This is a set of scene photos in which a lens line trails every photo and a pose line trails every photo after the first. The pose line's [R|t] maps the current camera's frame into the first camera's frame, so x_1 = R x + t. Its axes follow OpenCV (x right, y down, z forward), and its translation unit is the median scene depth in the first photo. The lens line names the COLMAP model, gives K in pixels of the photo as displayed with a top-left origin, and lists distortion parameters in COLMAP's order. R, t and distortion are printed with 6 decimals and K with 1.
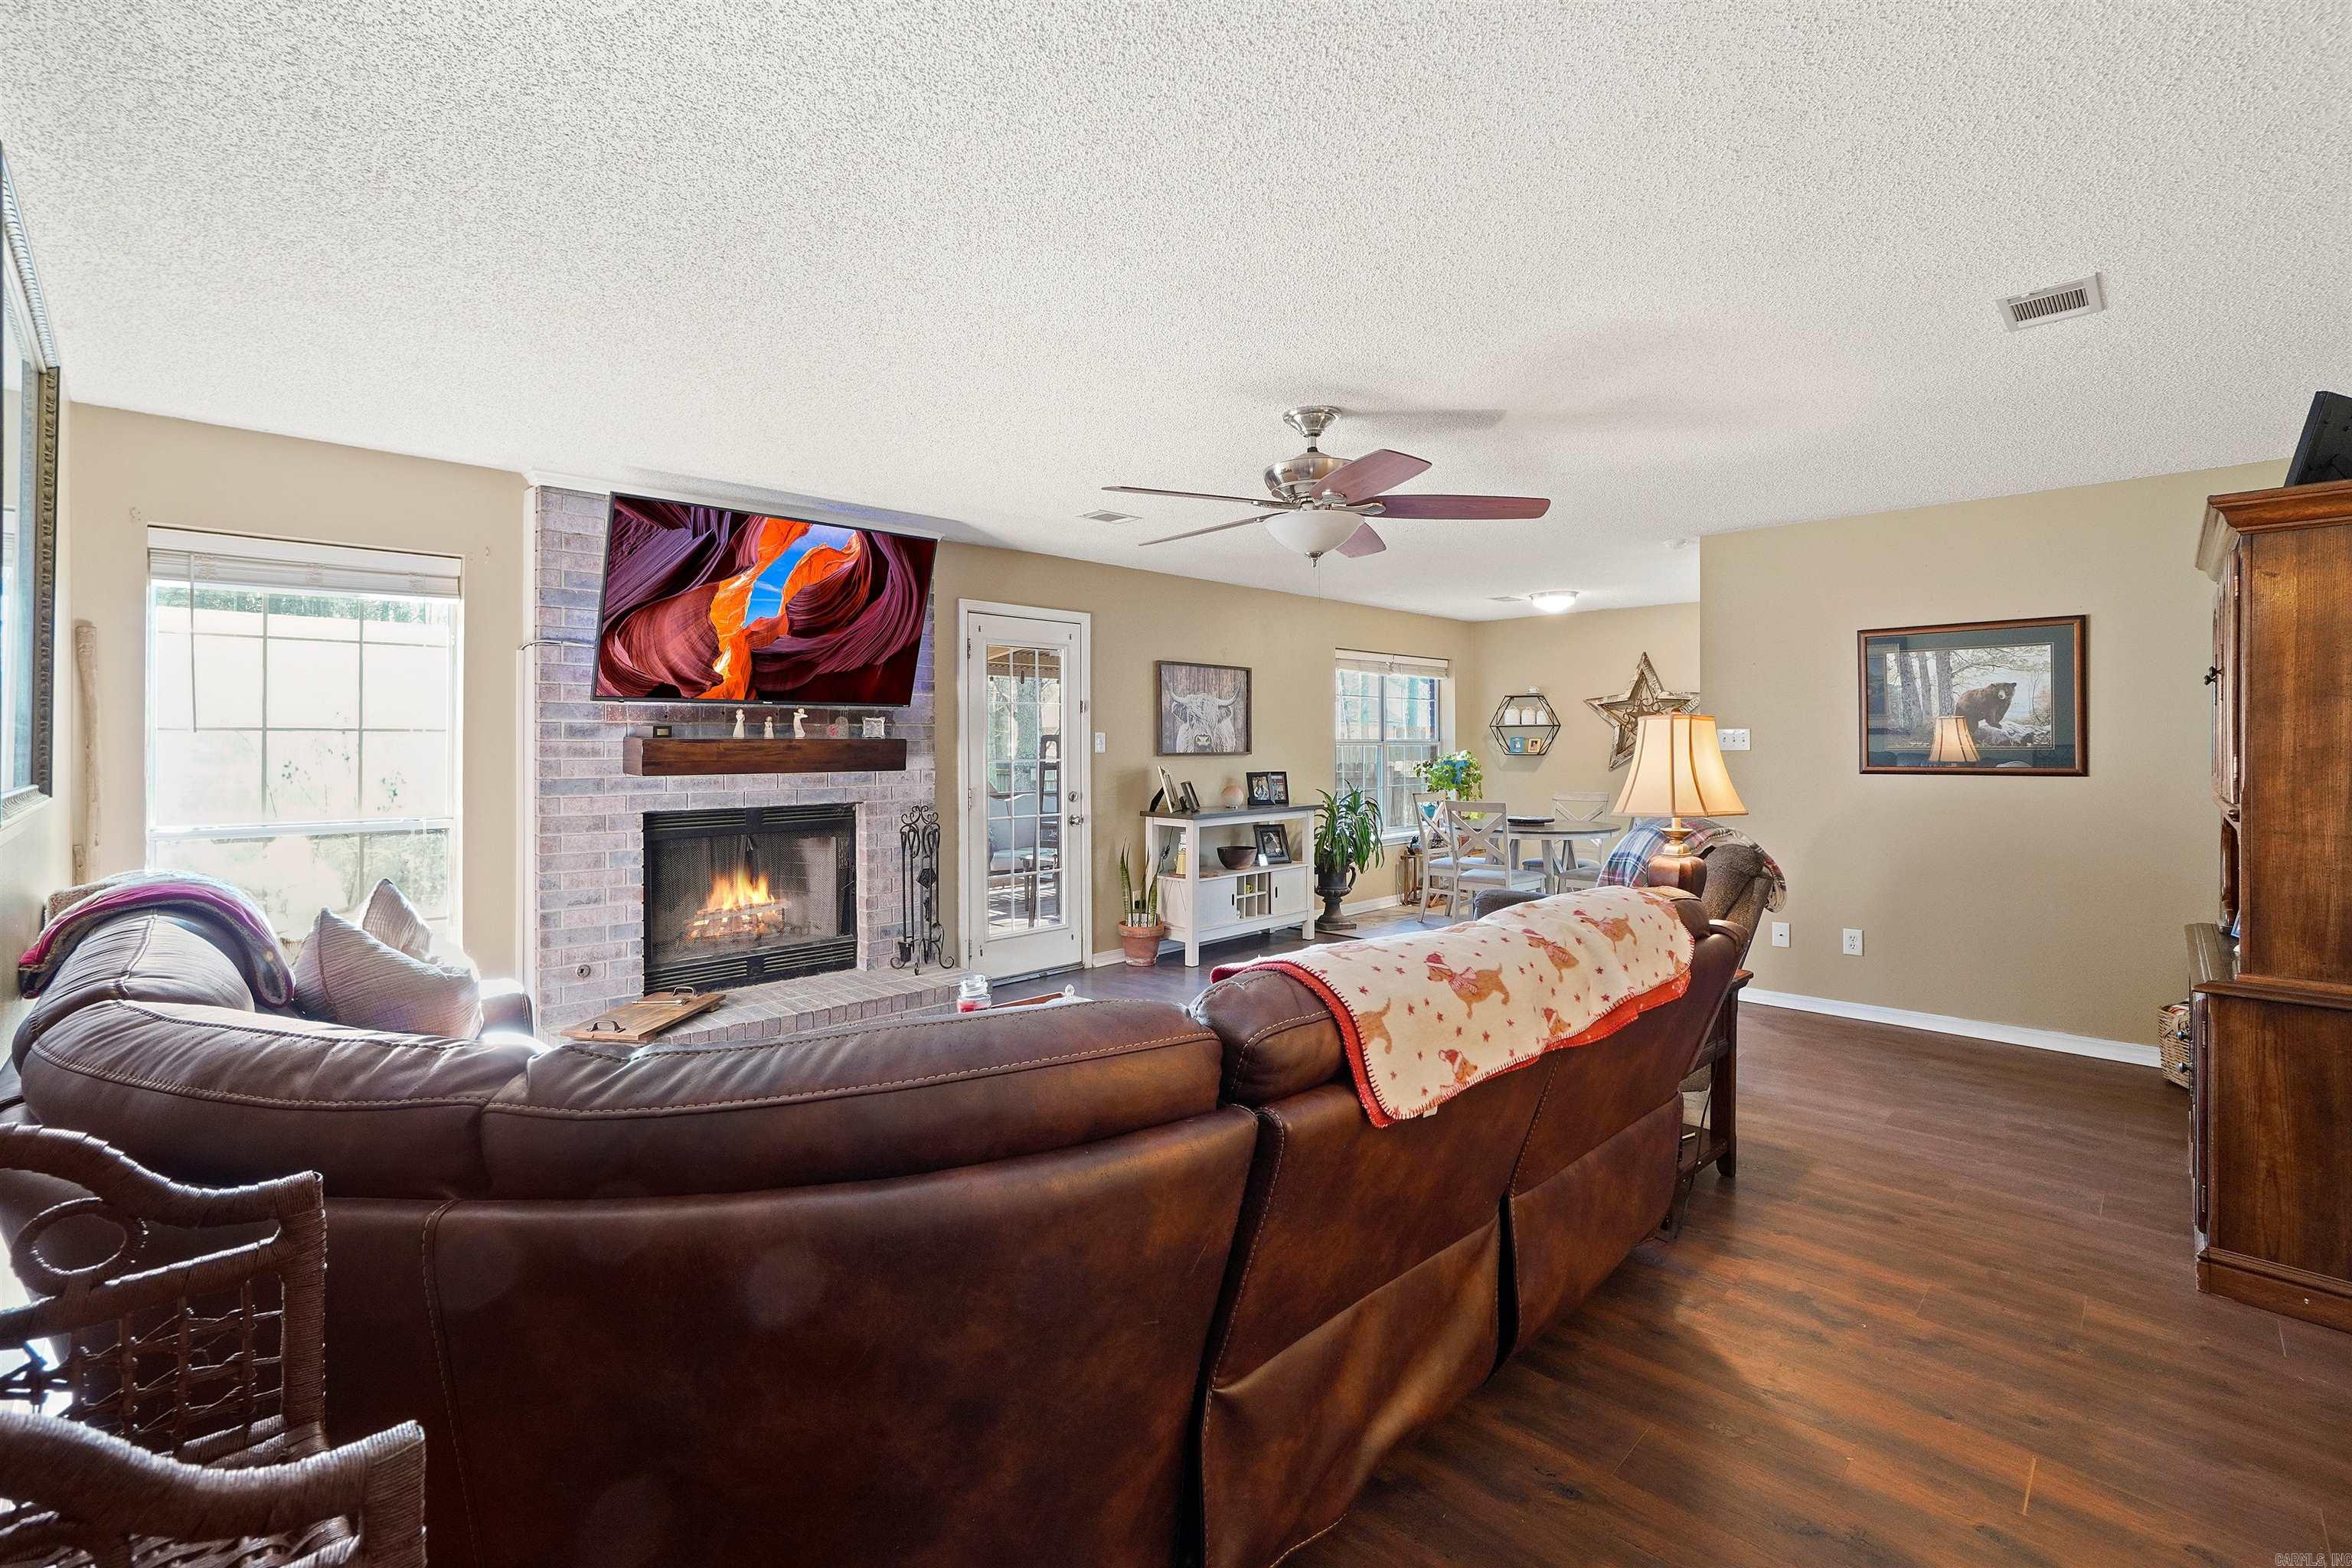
lens RADIAL K [[1067.6, 0, 1177.6], [0, 1067.6, 767.1], [0, 0, 1]] dist [0.002042, 0.000294]
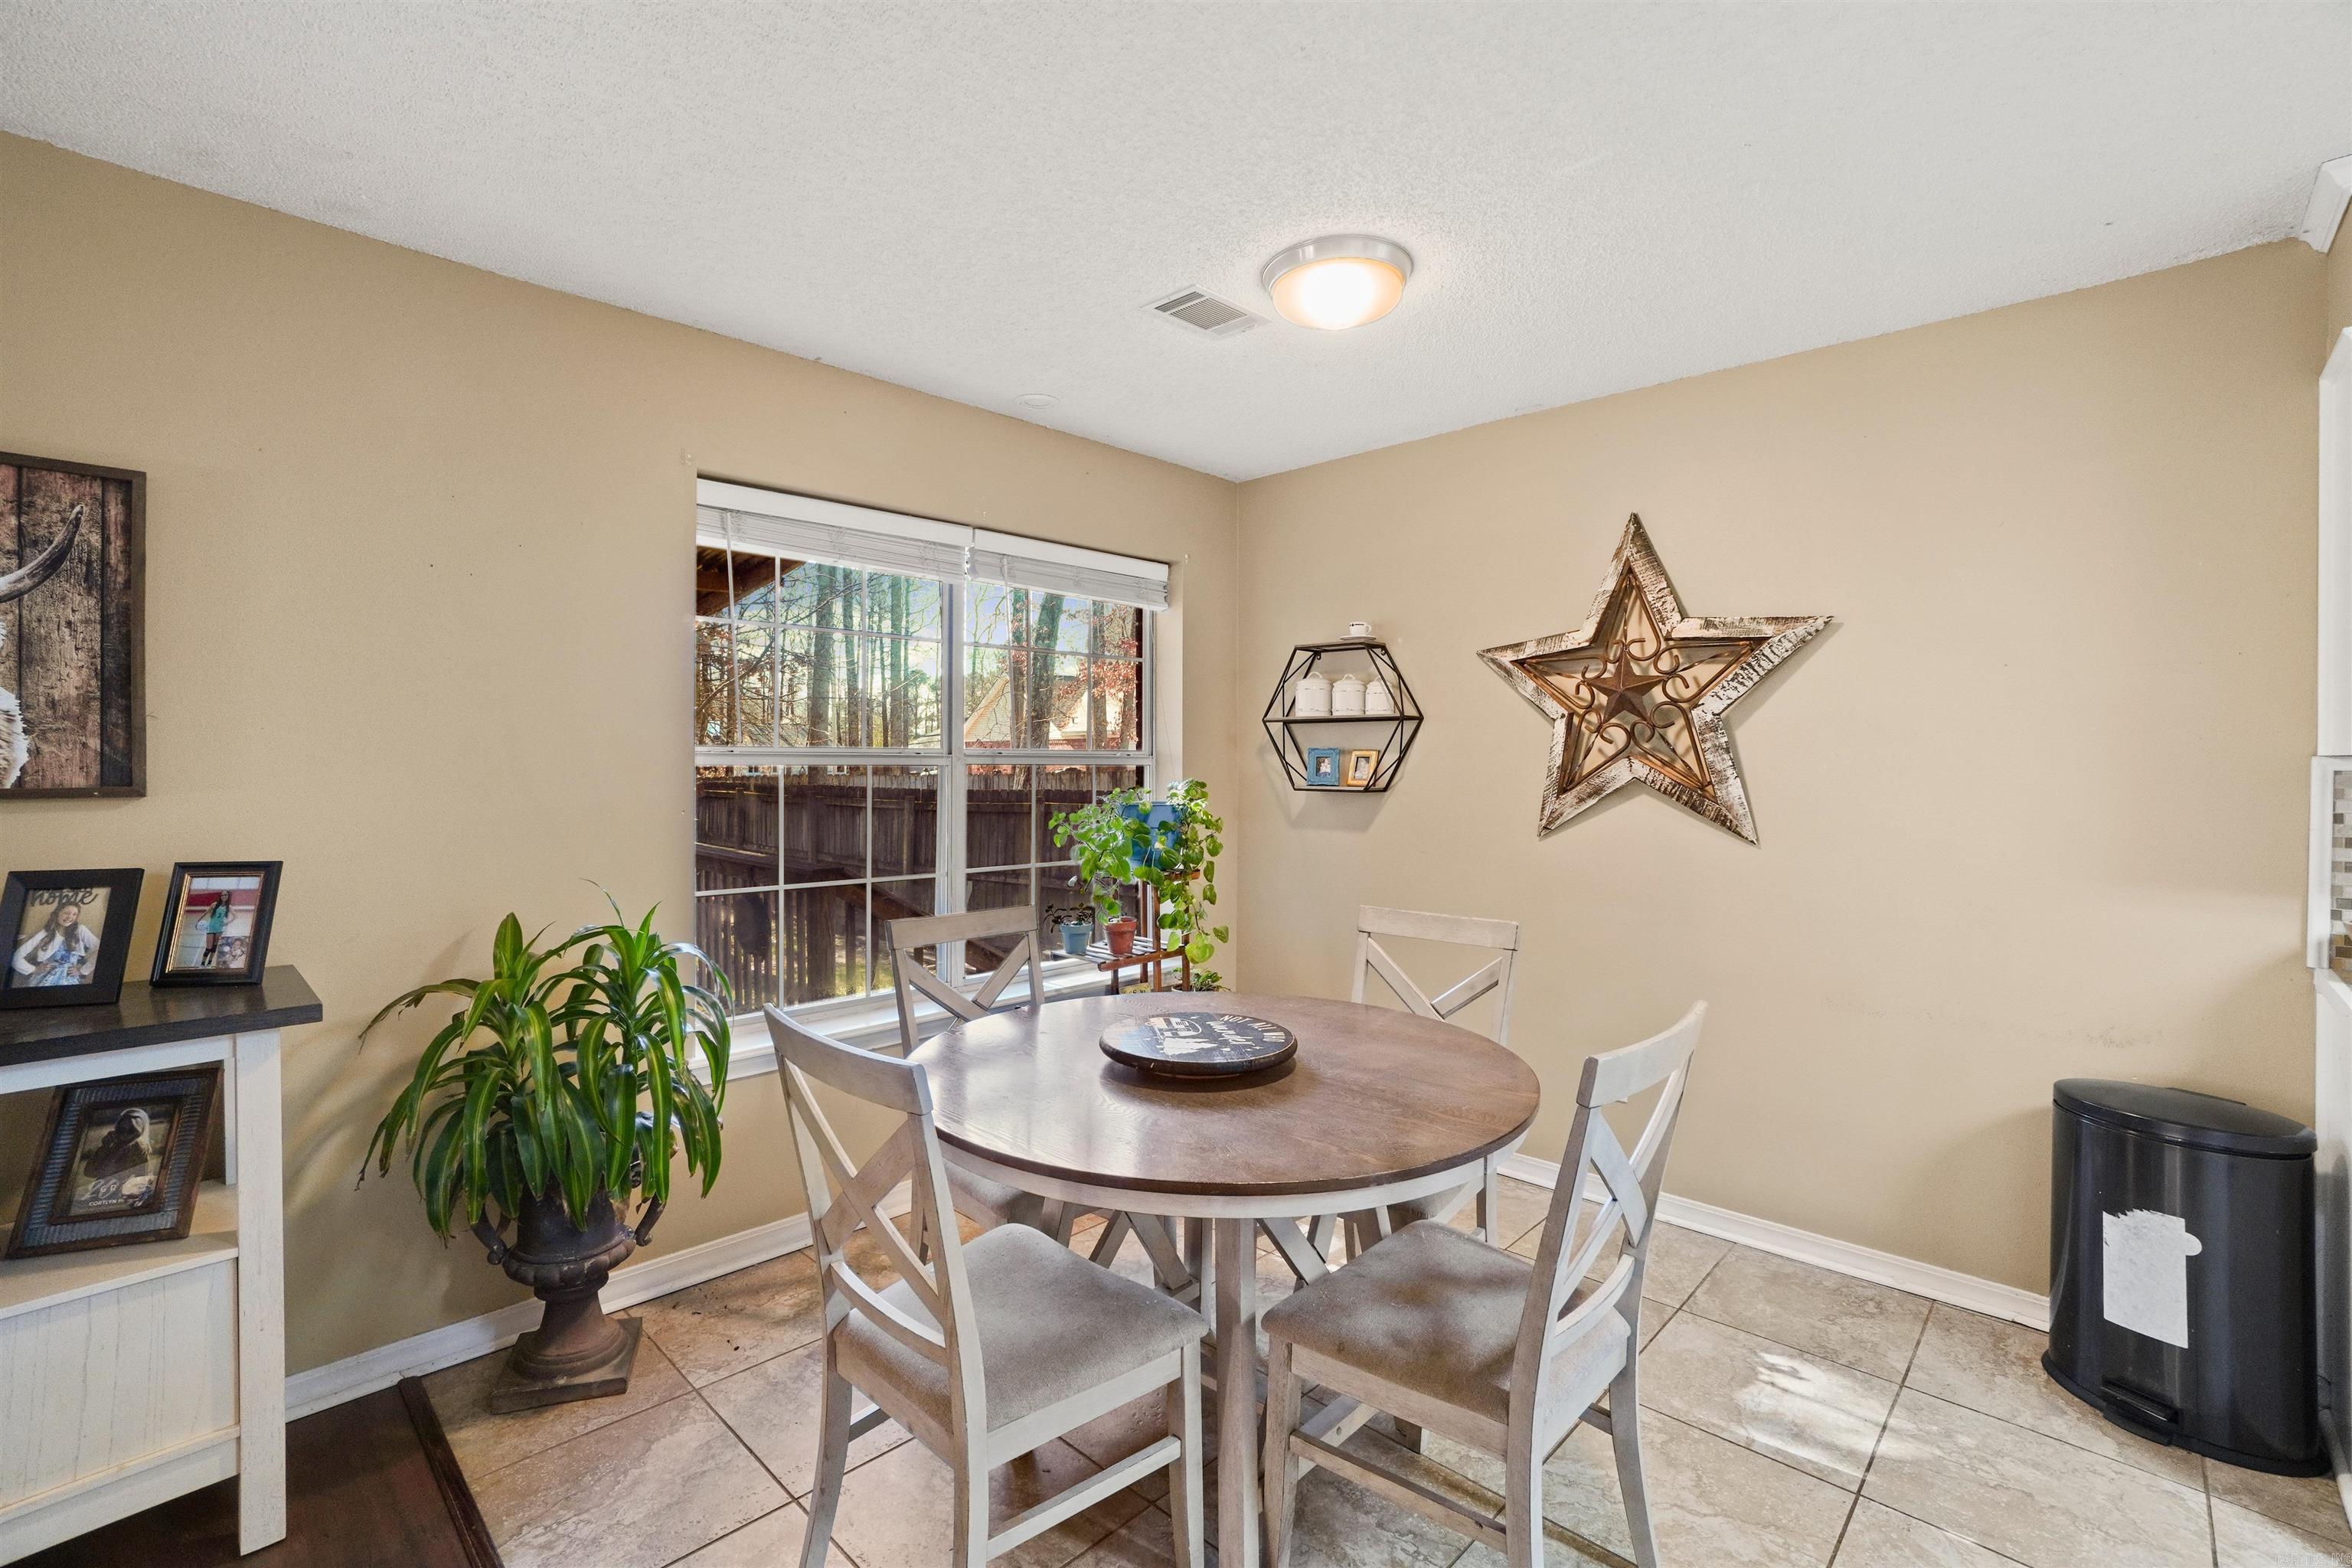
lens RADIAL K [[1067.6, 0, 1172.3], [0, 1067.6, 783.3], [0, 0, 1]] dist [0.002042, 0.000294]
pose [[0.999984, 0.005358, -0.001592, 0.273539], [-0.005360, 0.999985, -0.001488, -0.014065], [0.001584, 0.001497, 0.999998, 0.619799]]
